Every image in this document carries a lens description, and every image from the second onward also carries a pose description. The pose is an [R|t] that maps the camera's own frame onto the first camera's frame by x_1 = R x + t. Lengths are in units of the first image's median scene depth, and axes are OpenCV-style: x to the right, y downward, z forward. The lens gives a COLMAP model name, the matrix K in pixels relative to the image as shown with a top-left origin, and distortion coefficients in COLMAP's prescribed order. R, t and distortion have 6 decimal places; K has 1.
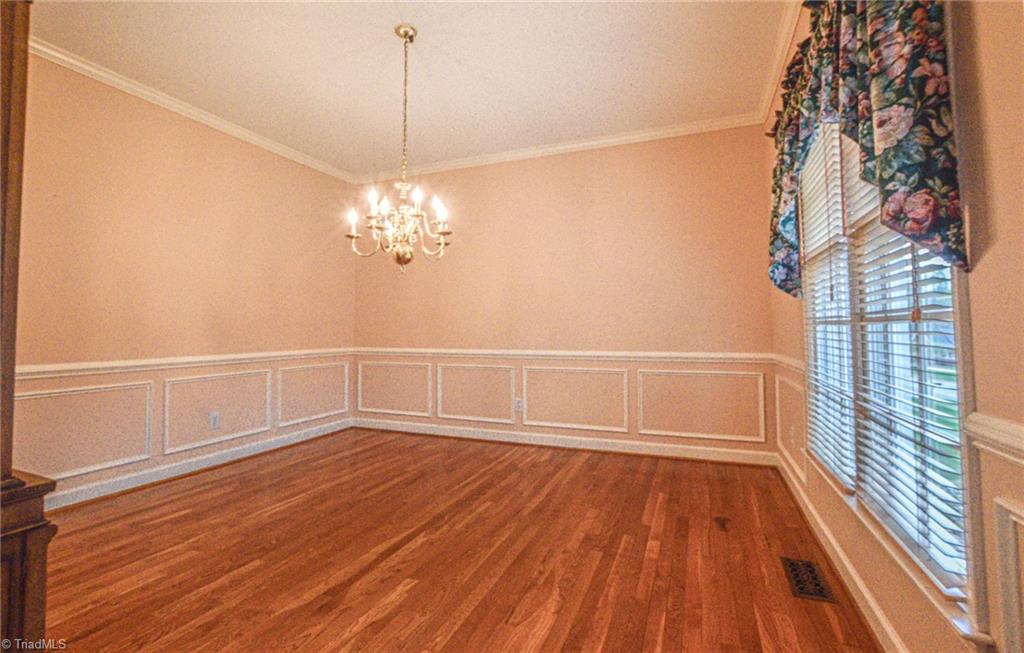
lens RADIAL K [[404.6, 0, 522.4], [0, 404.6, 314.8], [0, 0, 1]] dist [-0.046233, 0.004317]
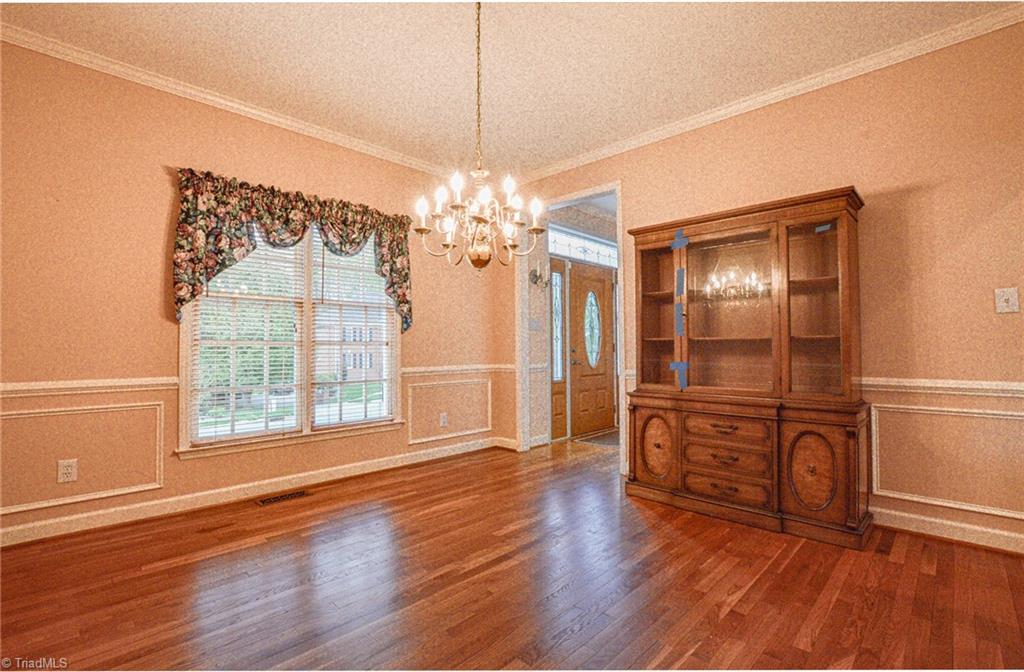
lens RADIAL K [[435.9, 0, 512.0], [0, 435.9, 336.0], [0, 0, 1]] dist [-0.032684, 0.000057]
pose [[0.921919, -0.000957, -0.387382, 0.078845], [0.005727, 0.999921, 0.011159, 0.006291], [0.387341, -0.012506, 0.921852, 0.197750]]
